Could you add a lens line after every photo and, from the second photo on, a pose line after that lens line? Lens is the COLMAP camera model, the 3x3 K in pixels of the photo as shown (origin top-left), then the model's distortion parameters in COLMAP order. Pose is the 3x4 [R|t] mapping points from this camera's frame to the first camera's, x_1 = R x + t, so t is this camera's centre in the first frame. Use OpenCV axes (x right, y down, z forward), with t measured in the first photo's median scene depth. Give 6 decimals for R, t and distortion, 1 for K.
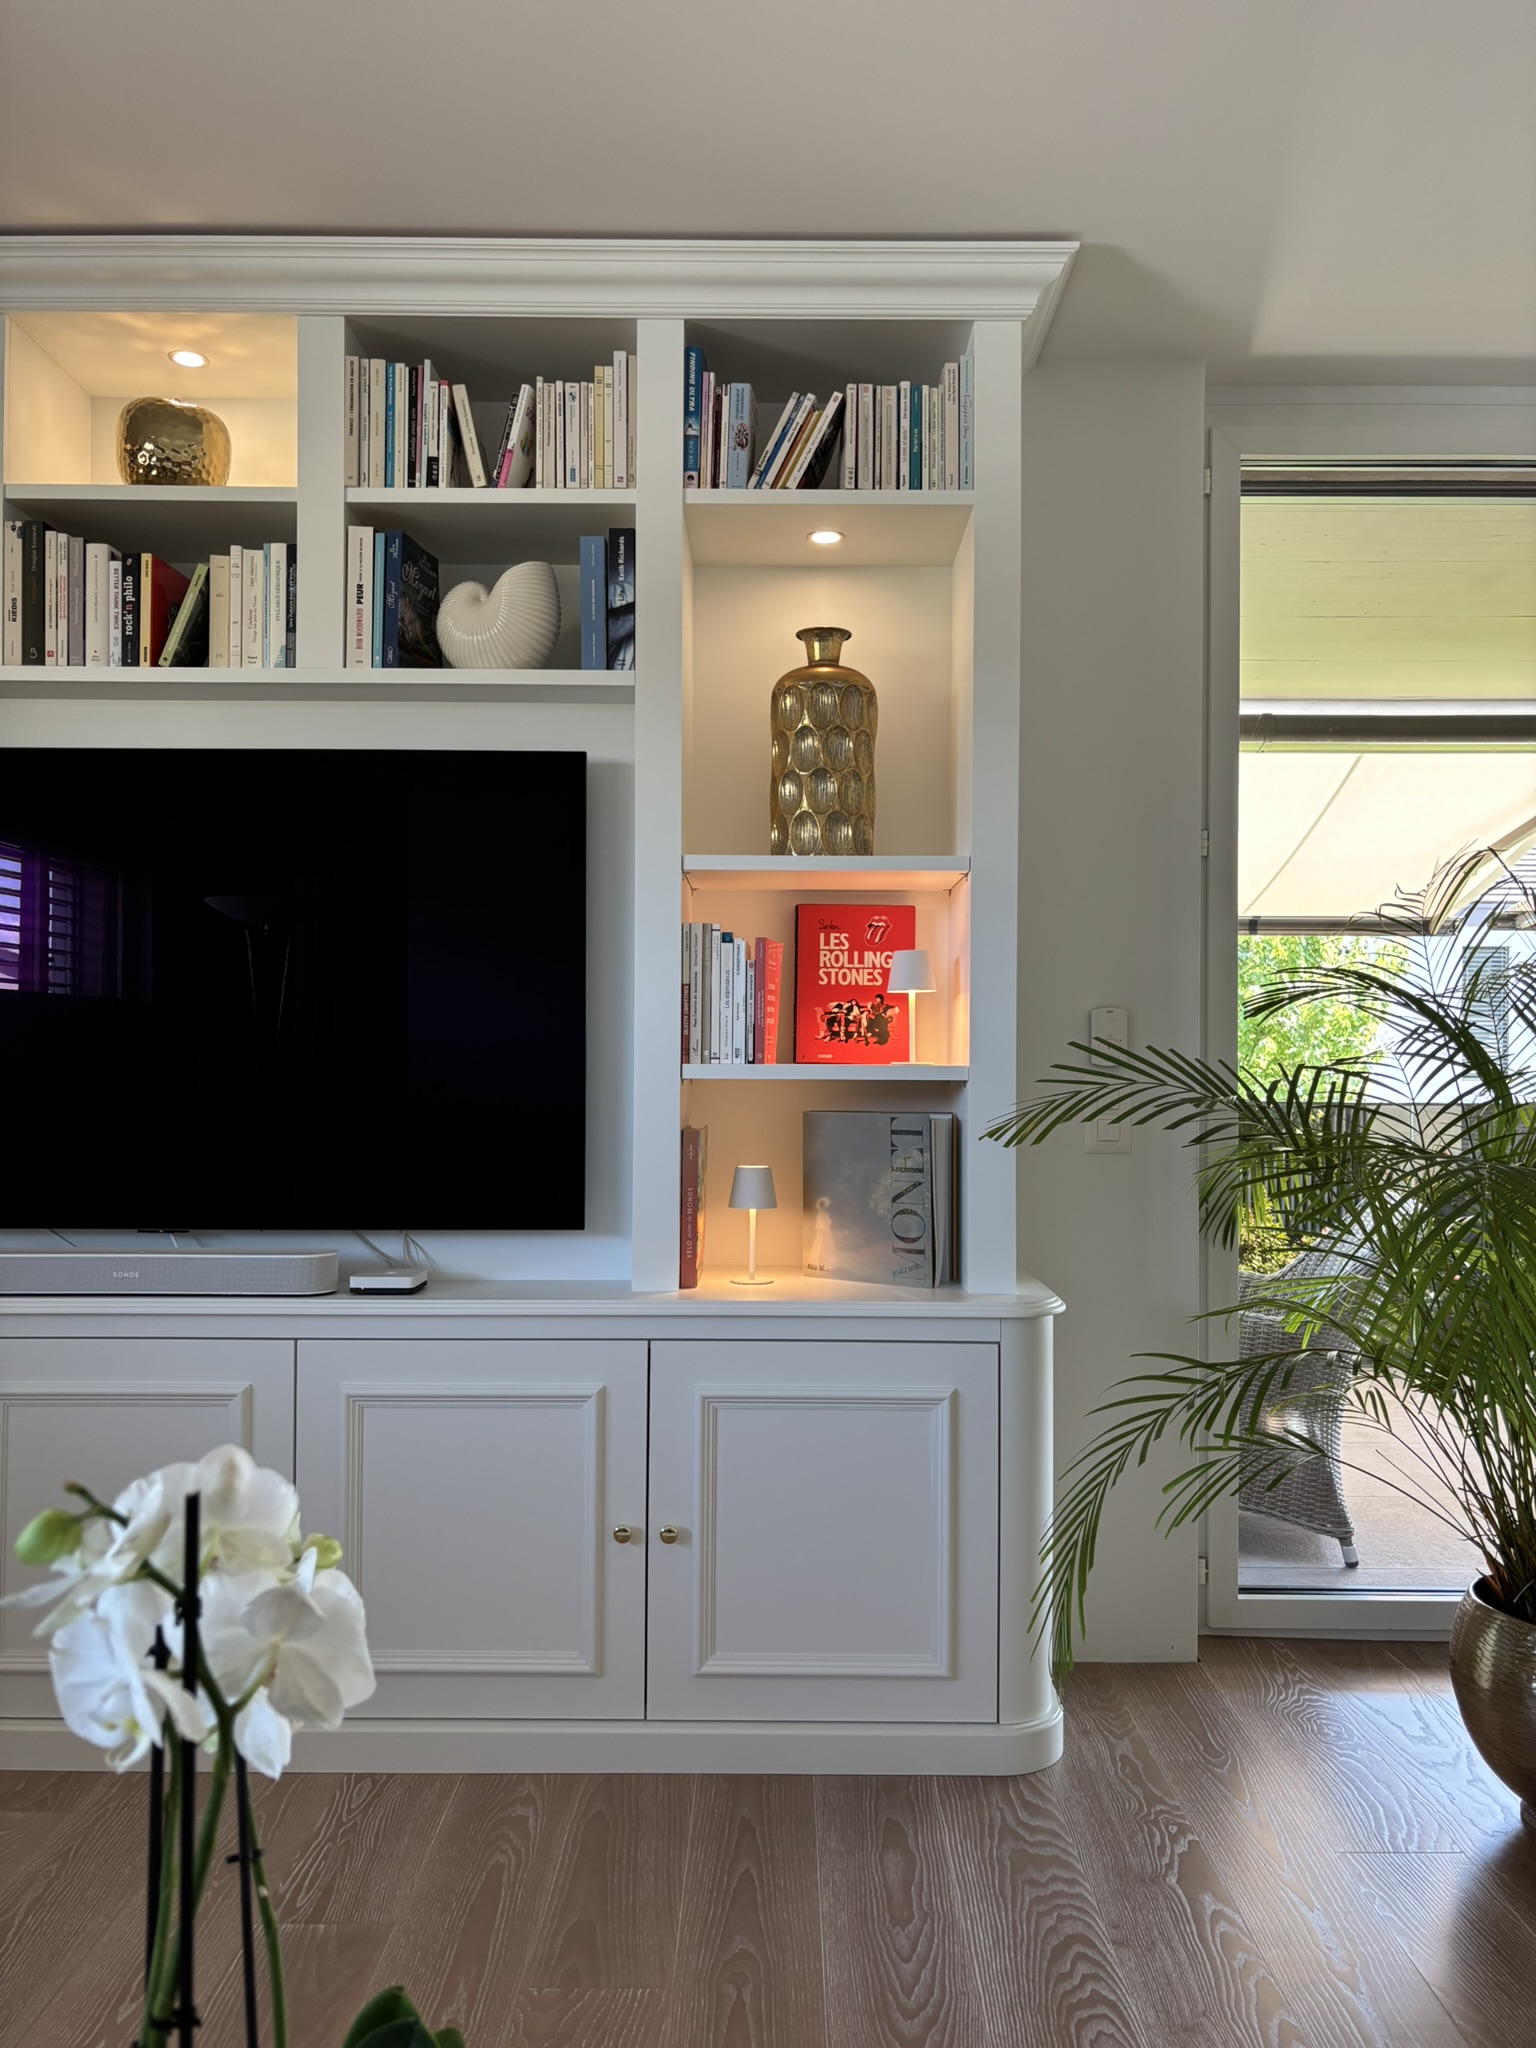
lens RADIAL K [[1552.0, 0, 763.5], [0, 1552.0, 1039.9], [0, 0, 1]] dist [0.050866, -0.062642]
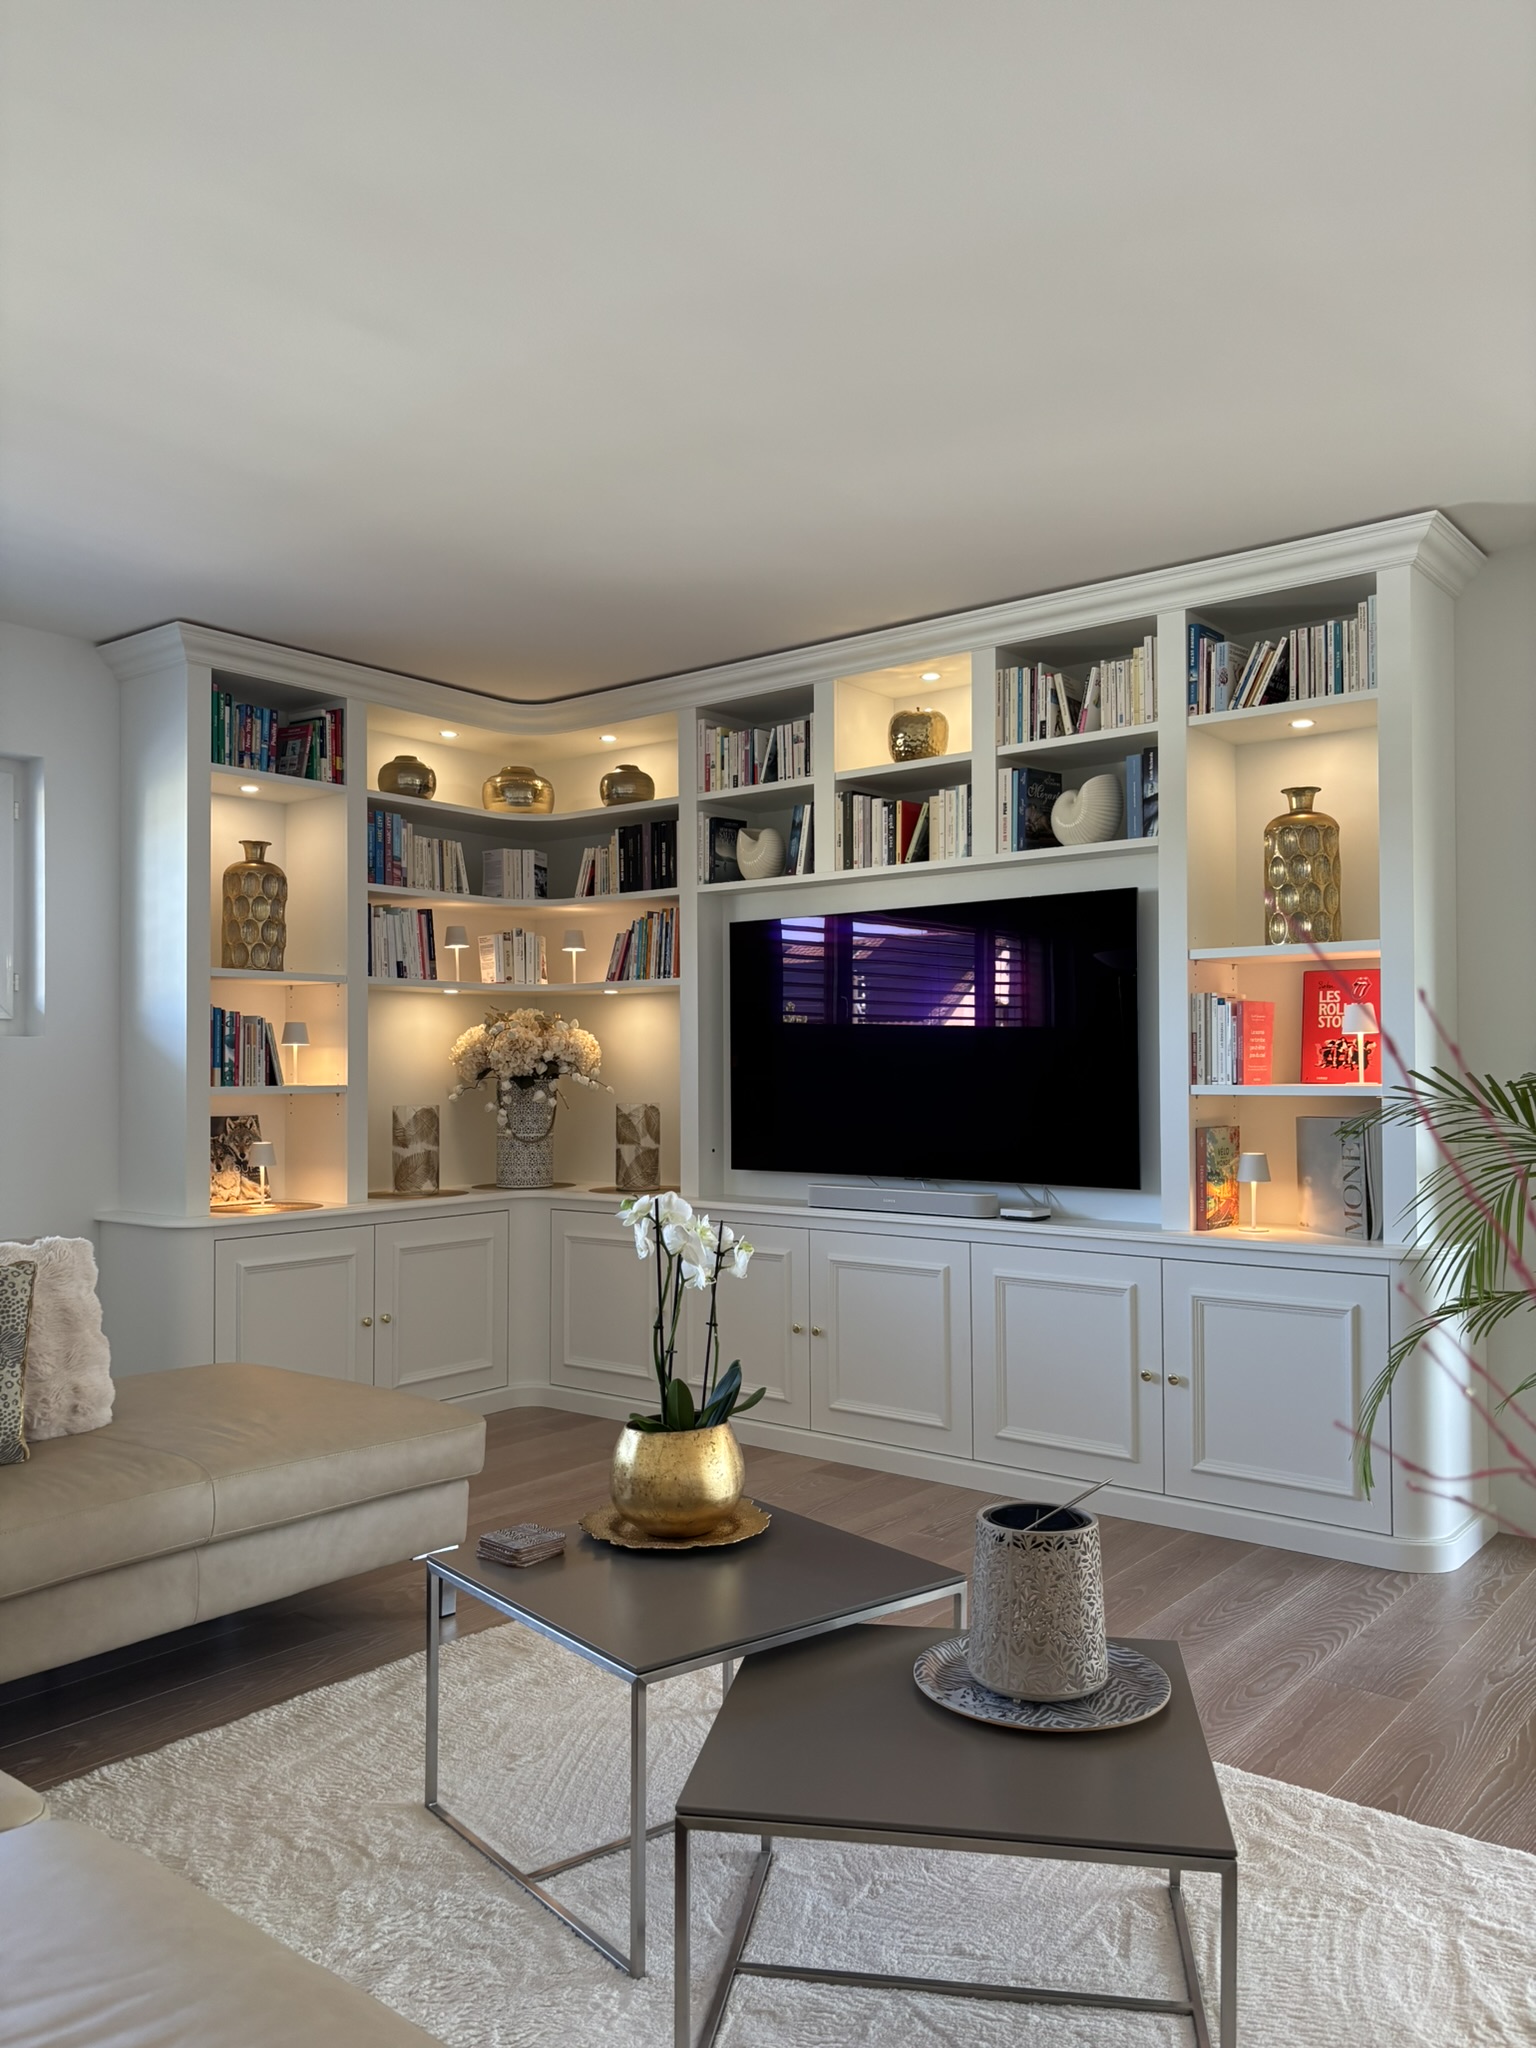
lens RADIAL K [[1552.0, 0, 751.2], [0, 1552.0, 1043.2], [0, 0, 1]] dist [0.050866, -0.062642]
pose [[0.779652, -0.020400, -0.625881, 0.578981], [0.017471, 0.999789, -0.010824, -0.017292], [0.625969, -0.002496, 0.779844, -0.491032]]
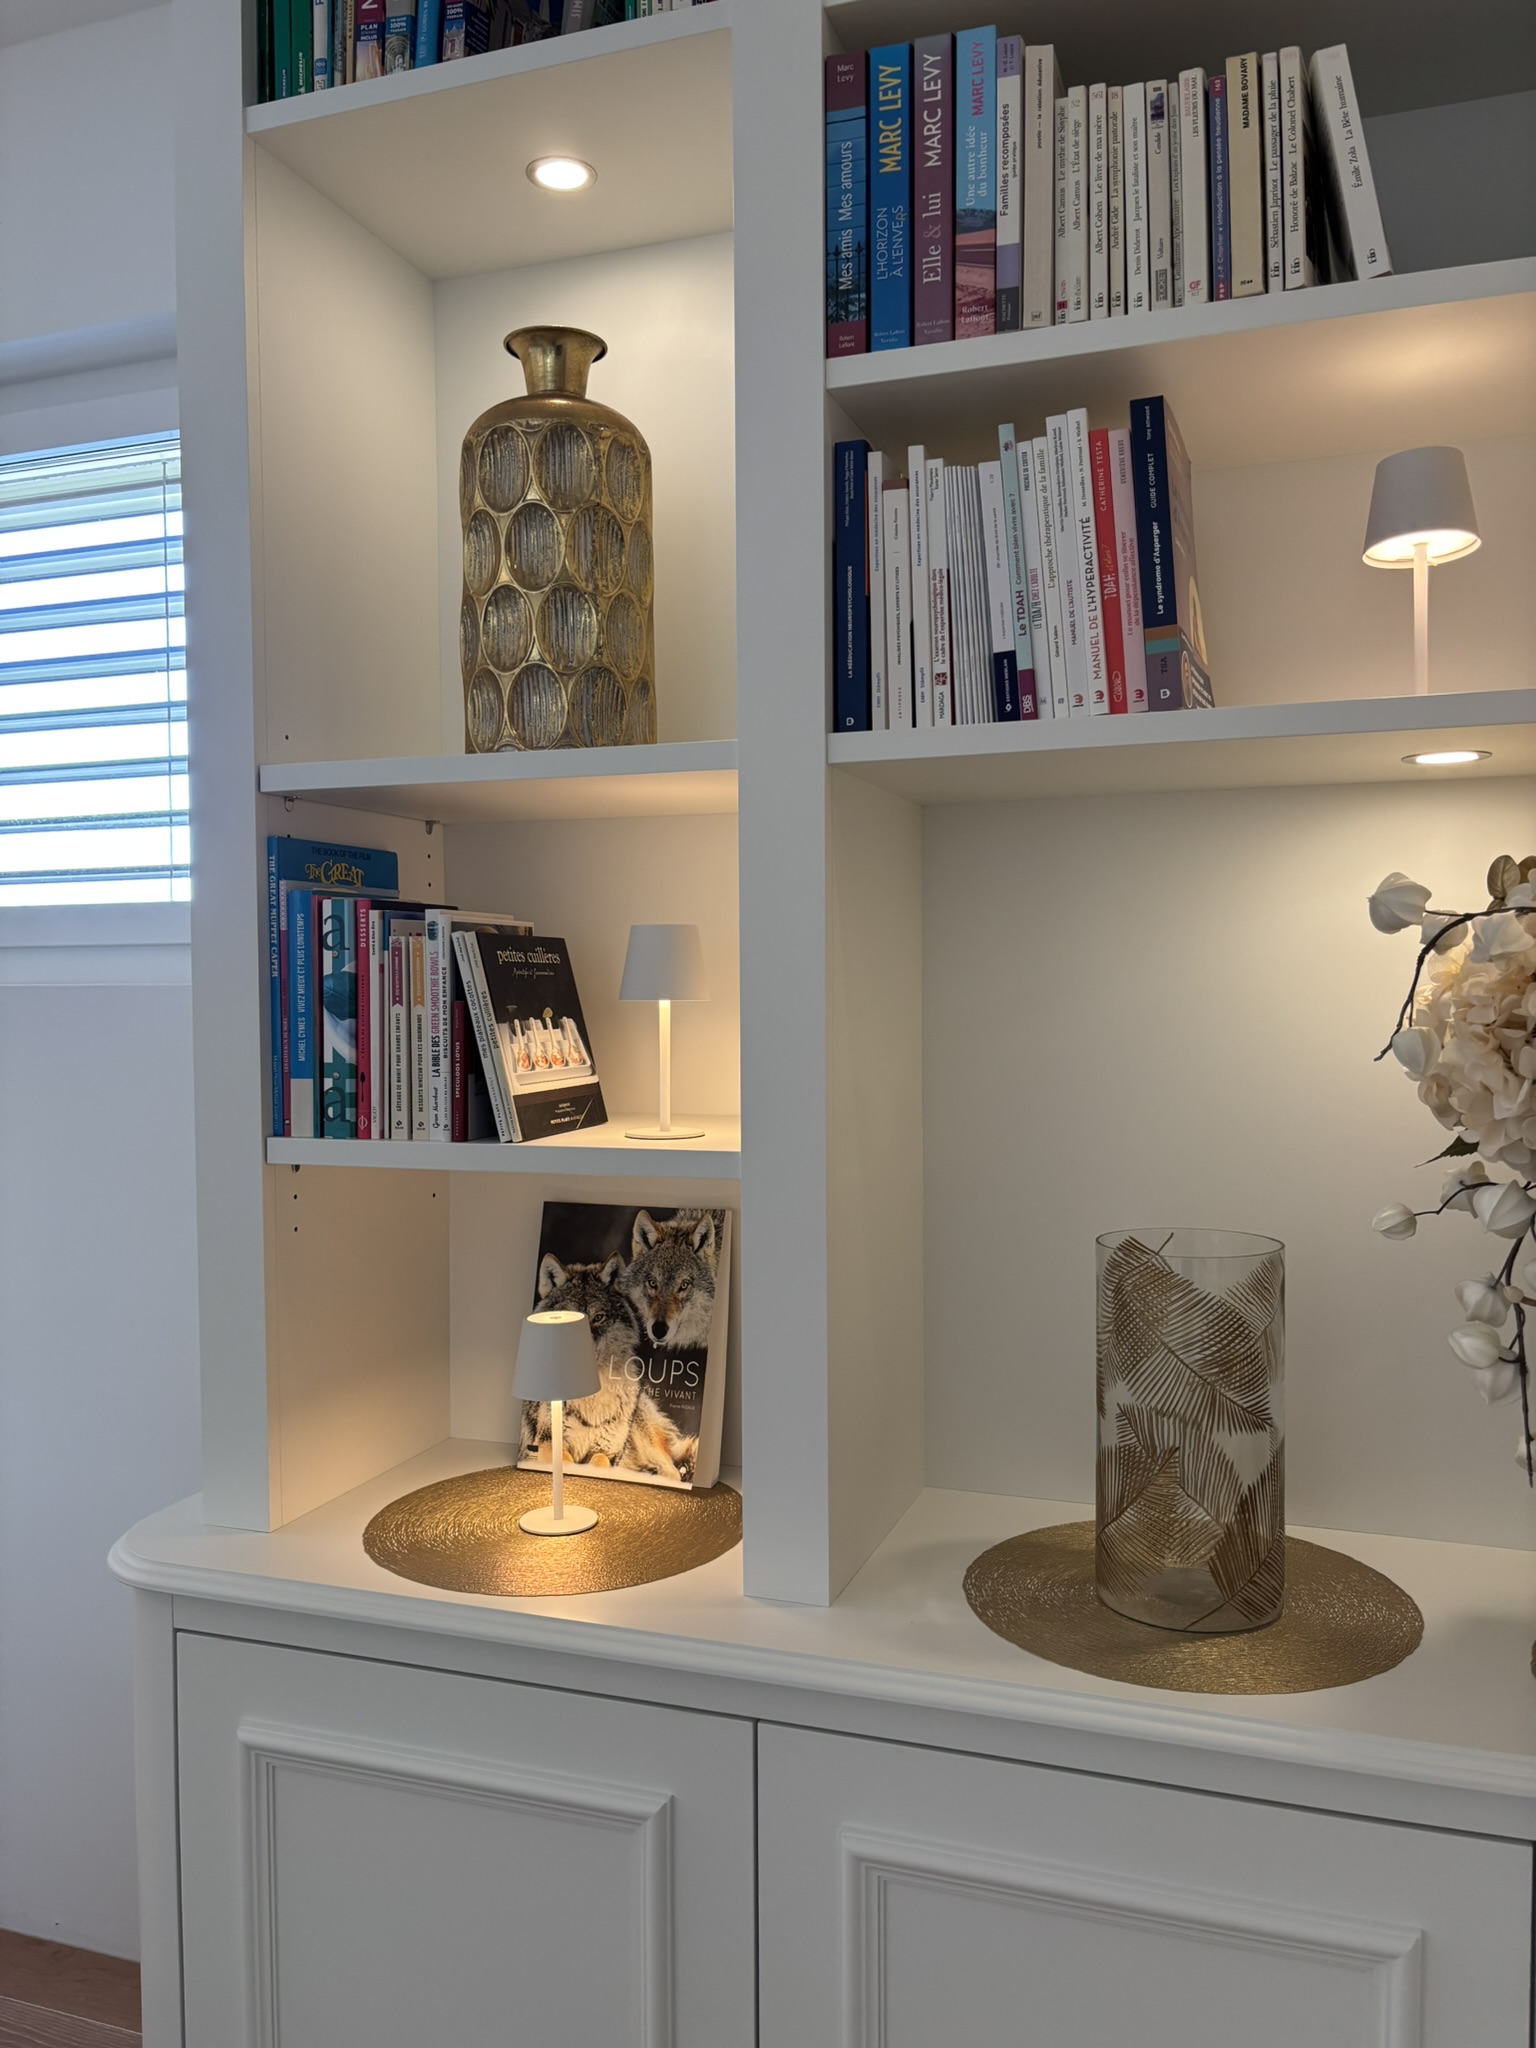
lens RADIAL K [[1552.0, 0, 781.9], [0, 1552.0, 1025.0], [0, 0, 1]] dist [0.050866, -0.062642]
pose [[-0.321154, 0.024861, -0.946701, -0.531040], [0.019292, 0.999620, 0.019706, -0.046948], [0.946830, -0.011935, -0.321512, 0.866689]]
